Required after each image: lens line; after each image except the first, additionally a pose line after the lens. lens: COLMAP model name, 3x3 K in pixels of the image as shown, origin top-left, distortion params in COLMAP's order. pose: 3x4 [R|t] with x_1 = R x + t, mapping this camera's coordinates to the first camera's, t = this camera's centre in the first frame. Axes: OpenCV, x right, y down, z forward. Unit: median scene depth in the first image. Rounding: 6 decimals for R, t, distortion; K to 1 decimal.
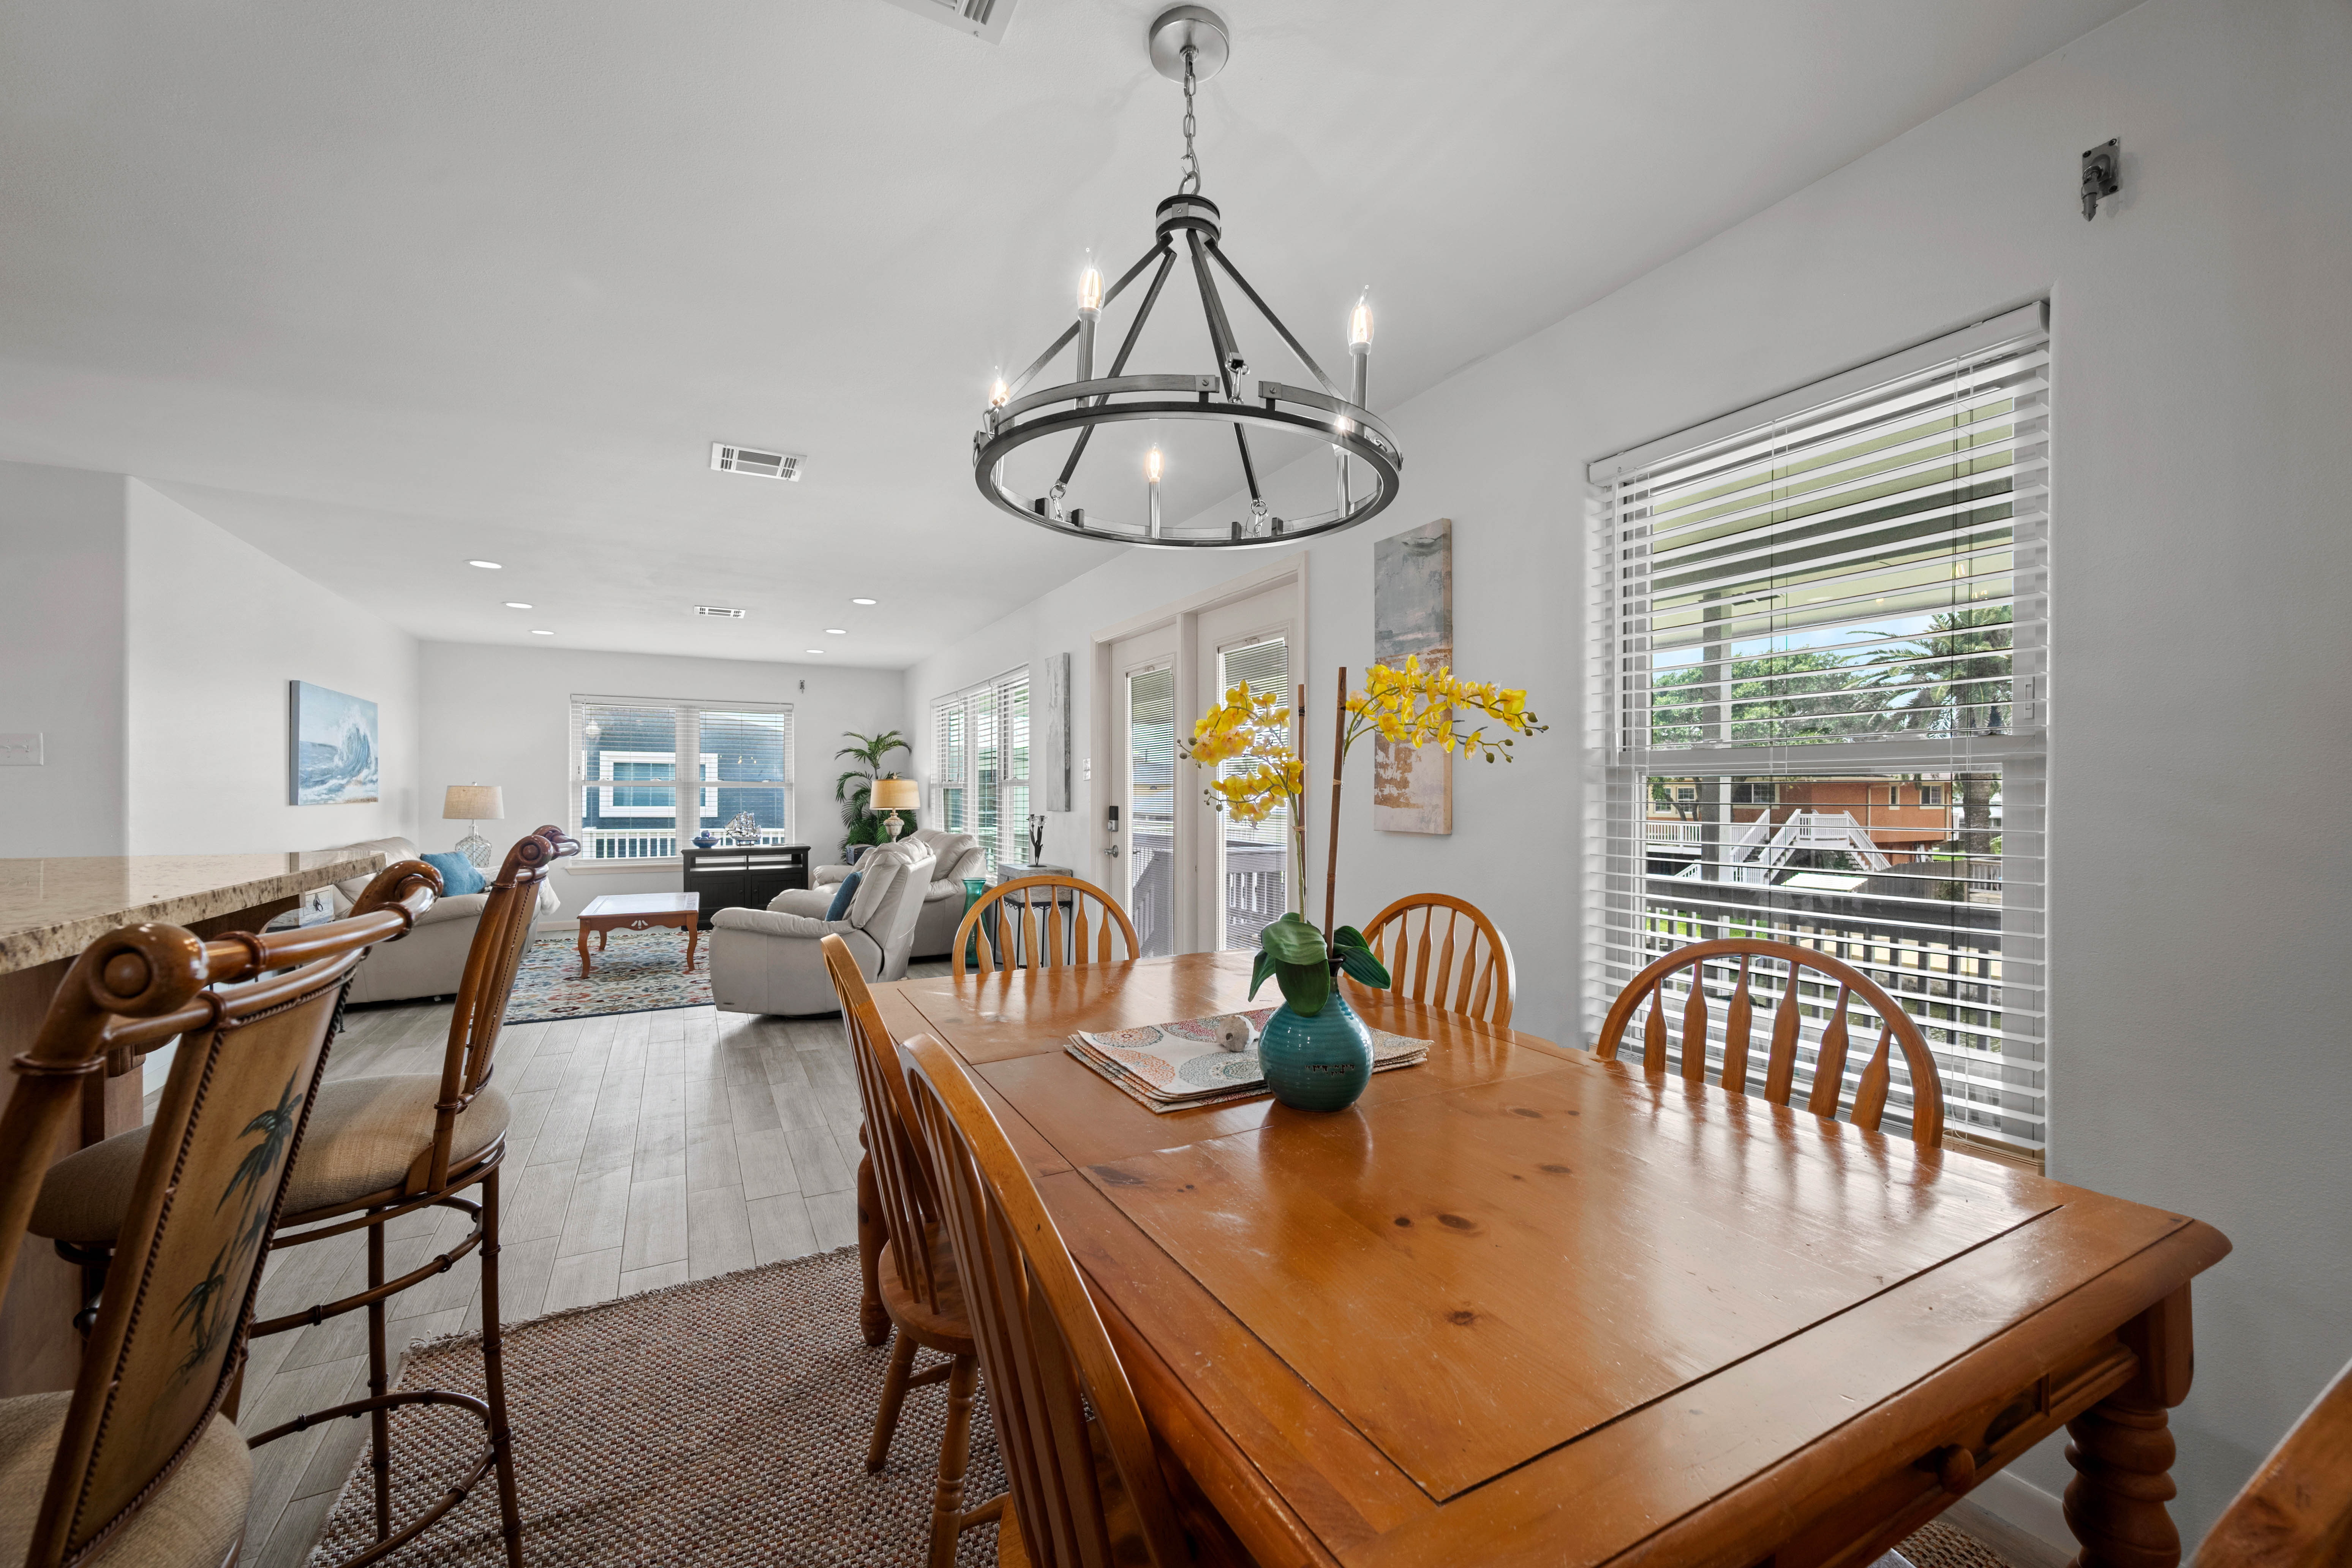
lens RADIAL K [[928.9, 0, 1176.9], [0, 928.9, 796.6], [0, 0, 1]] dist [-0.000273, -0.000030]
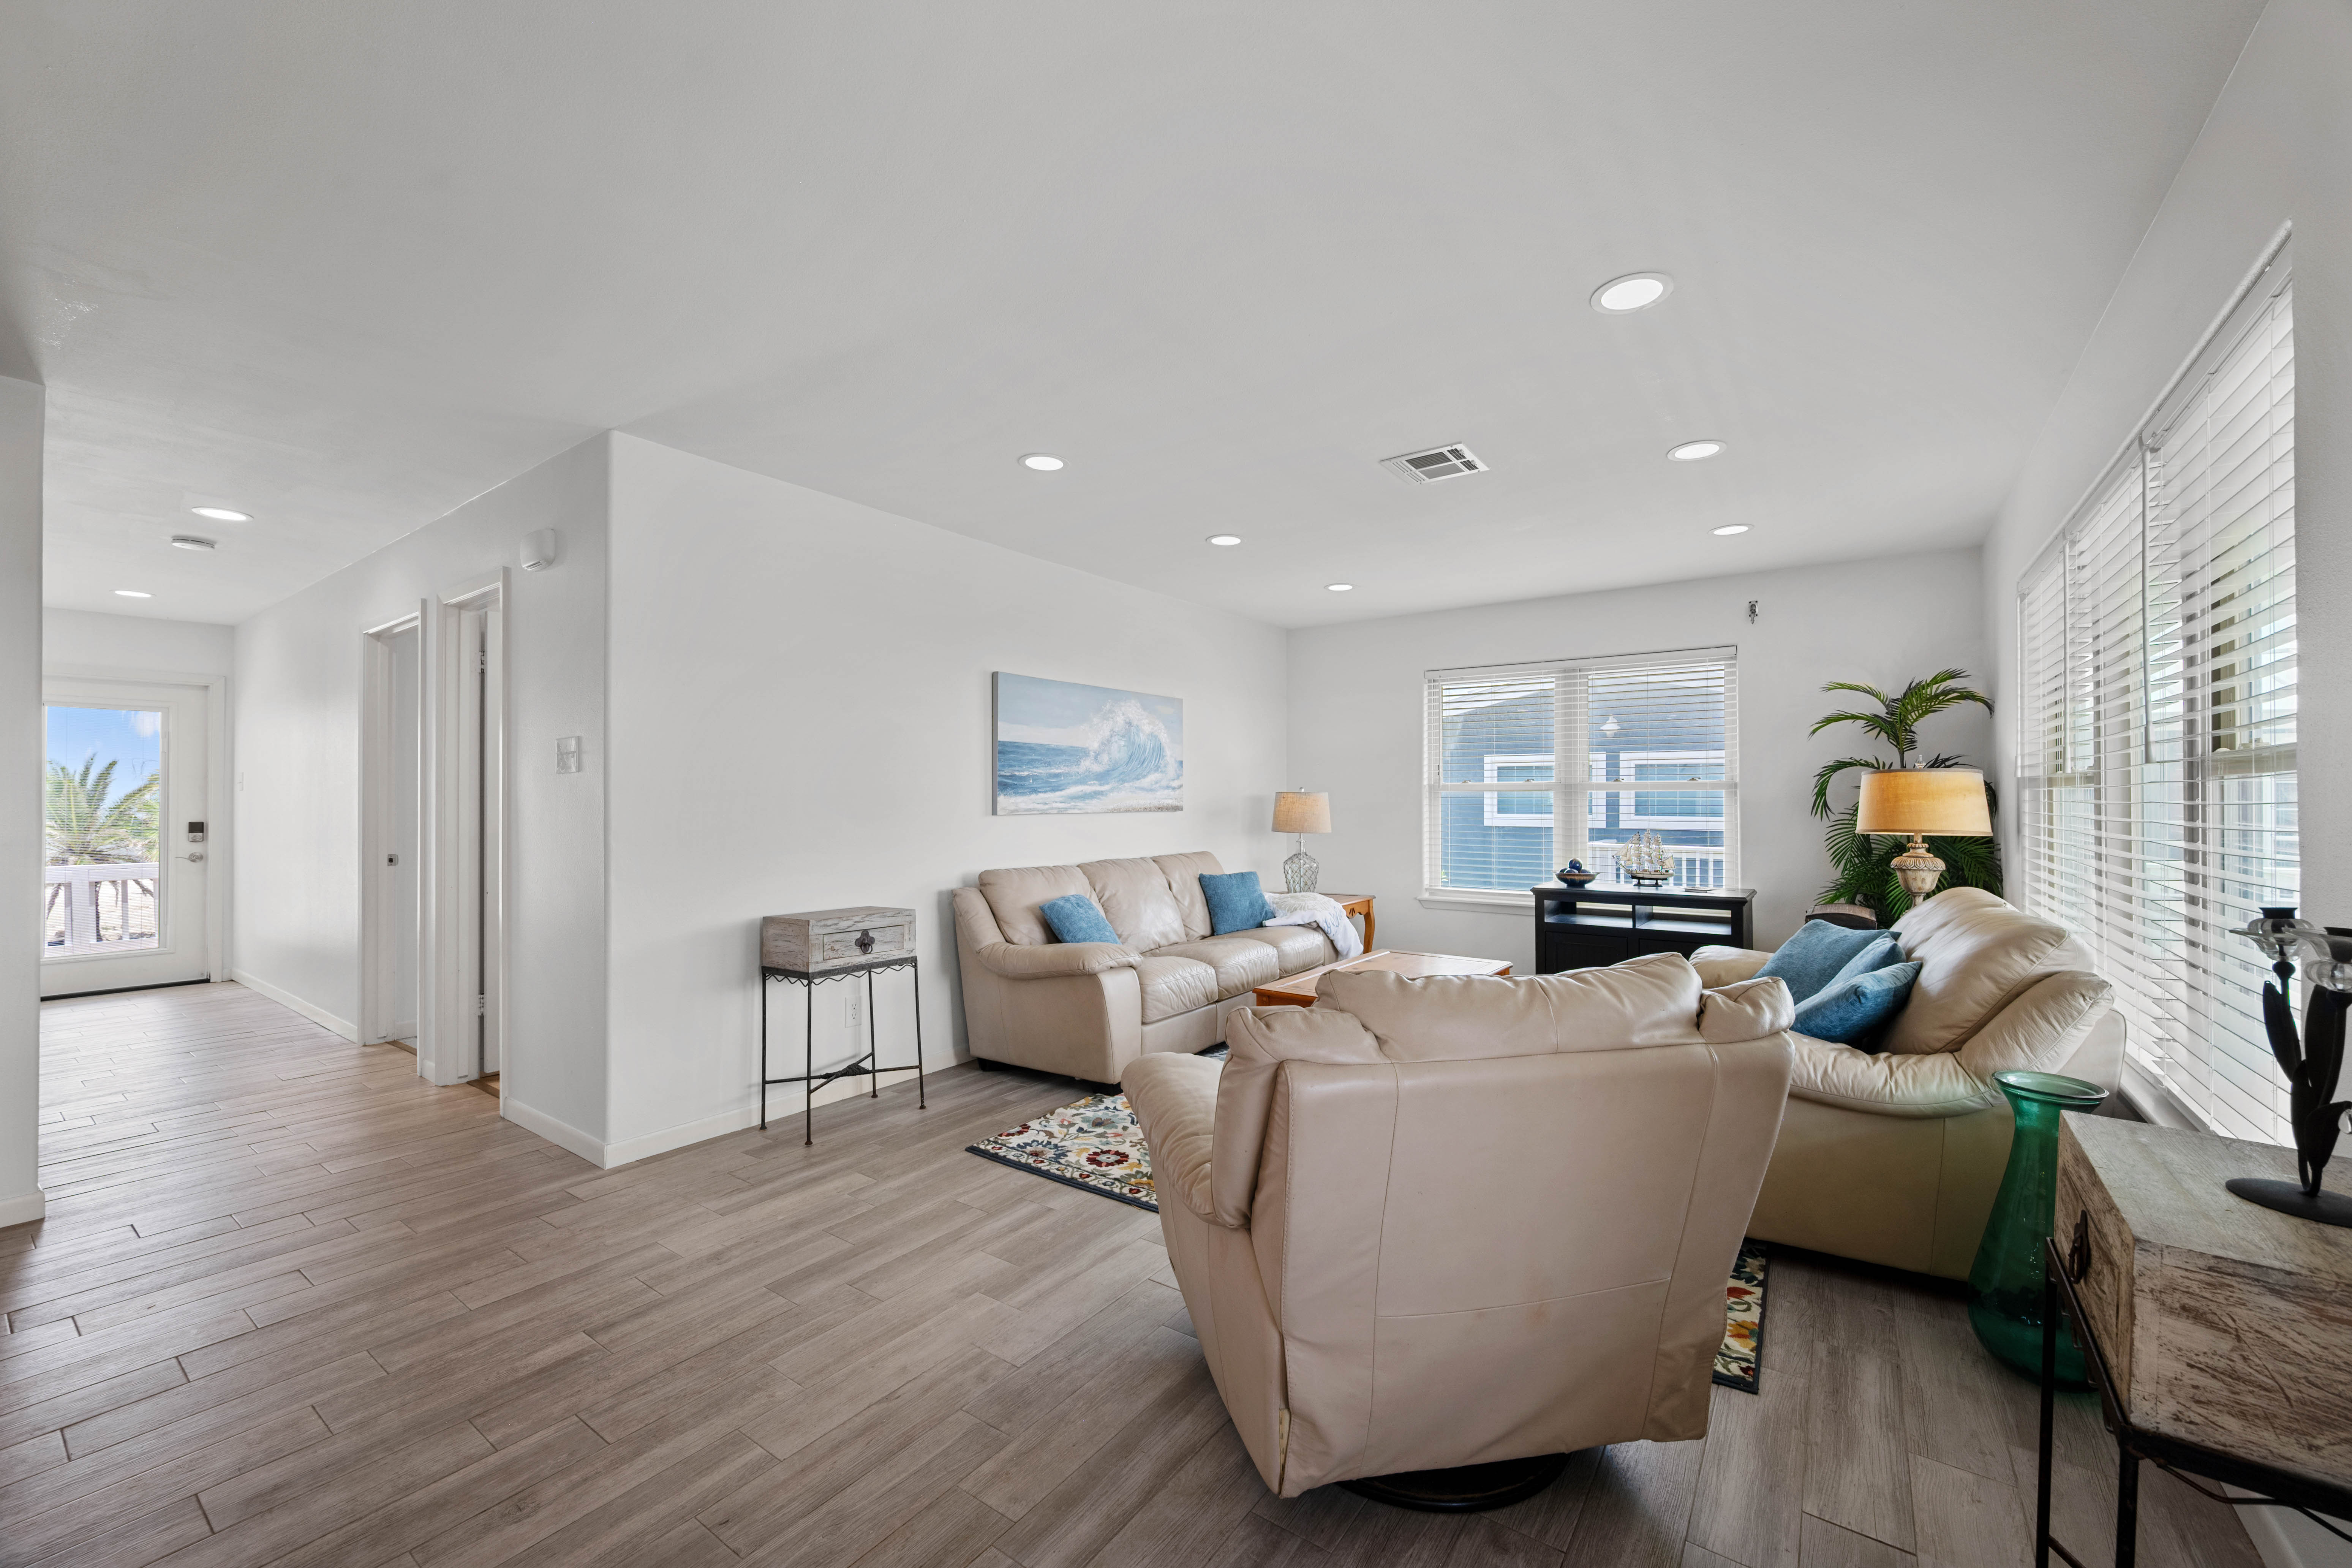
lens RADIAL K [[928.9, 0, 1176.9], [0, 928.9, 796.6], [0, 0, 1]] dist [-0.000273, -0.000030]
pose [[0.442629, -0.005607, -0.896687, -0.053980], [-0.001679, 0.999974, -0.007081, -0.001363], [0.896703, 0.004640, 0.442608, 0.451777]]
